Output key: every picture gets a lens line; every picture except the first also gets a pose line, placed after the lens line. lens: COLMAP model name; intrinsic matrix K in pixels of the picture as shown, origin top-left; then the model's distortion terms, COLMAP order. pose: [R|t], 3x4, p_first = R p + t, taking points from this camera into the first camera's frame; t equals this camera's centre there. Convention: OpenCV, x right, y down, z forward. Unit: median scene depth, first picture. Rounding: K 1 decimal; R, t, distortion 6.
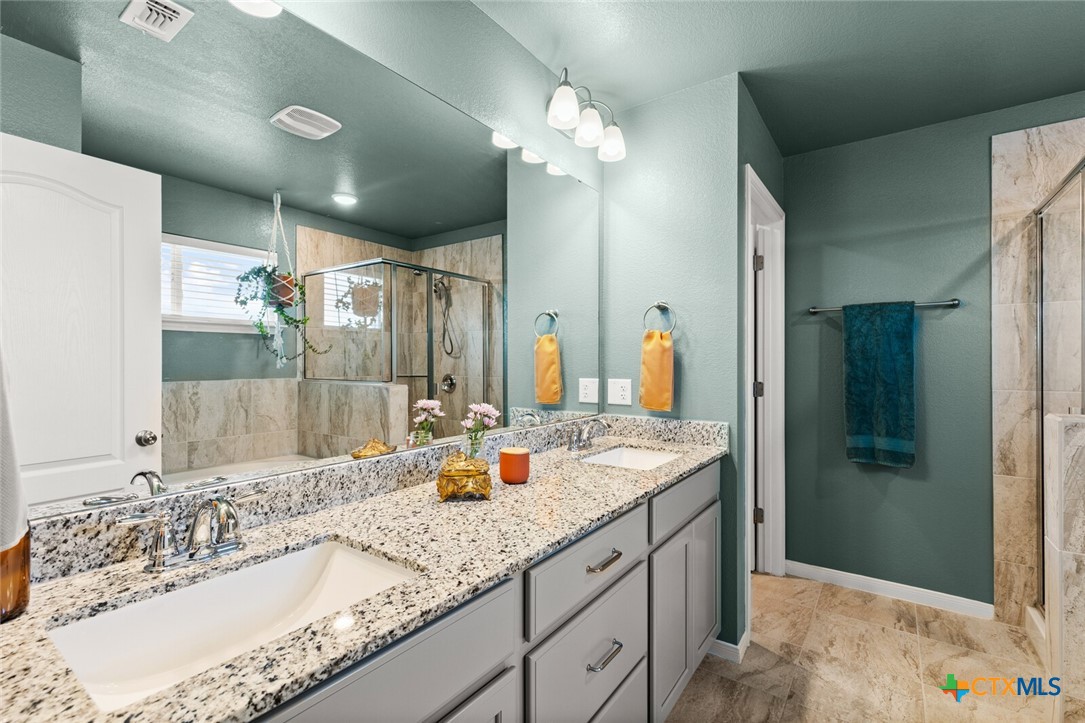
lens RADIAL K [[503.9, 0, 529.2], [0, 503.9, 364.2], [0, 0, 1]] dist [-0.001231, -0.001863]
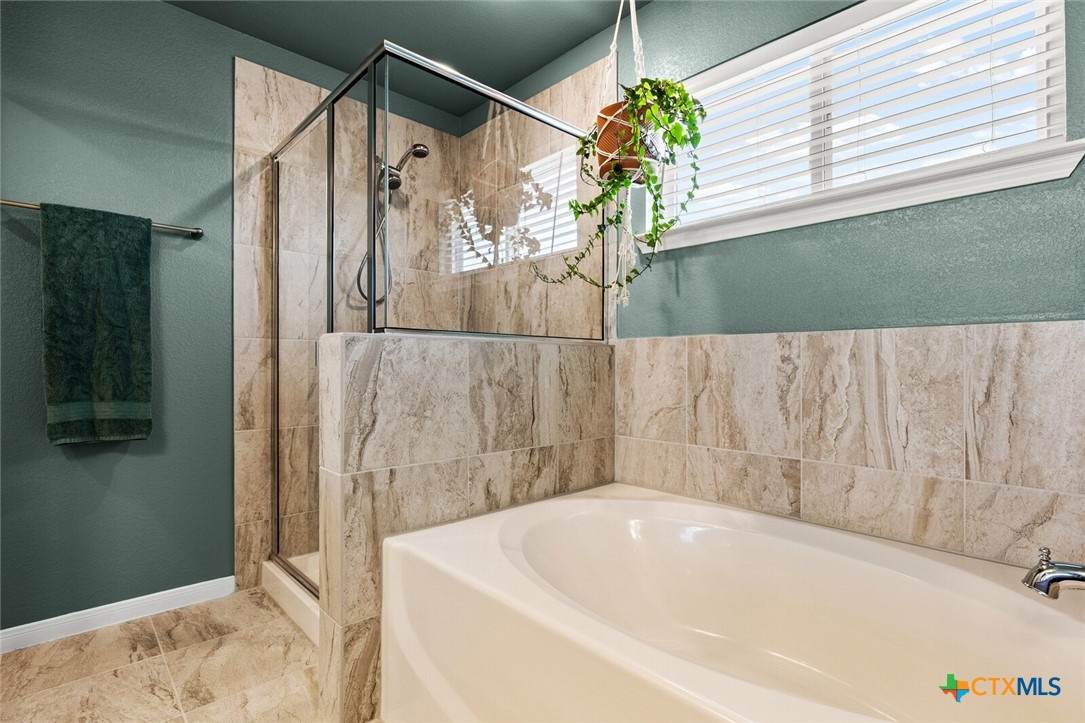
lens RADIAL K [[503.9, 0, 529.2], [0, 503.9, 364.2], [0, 0, 1]] dist [-0.001231, -0.001863]
pose [[0.186716, 0.006771, 0.982391, 0.123028], [0.013469, 0.999865, -0.009452, 0.111996], [-0.982322, 0.014996, 0.186600, 0.297816]]
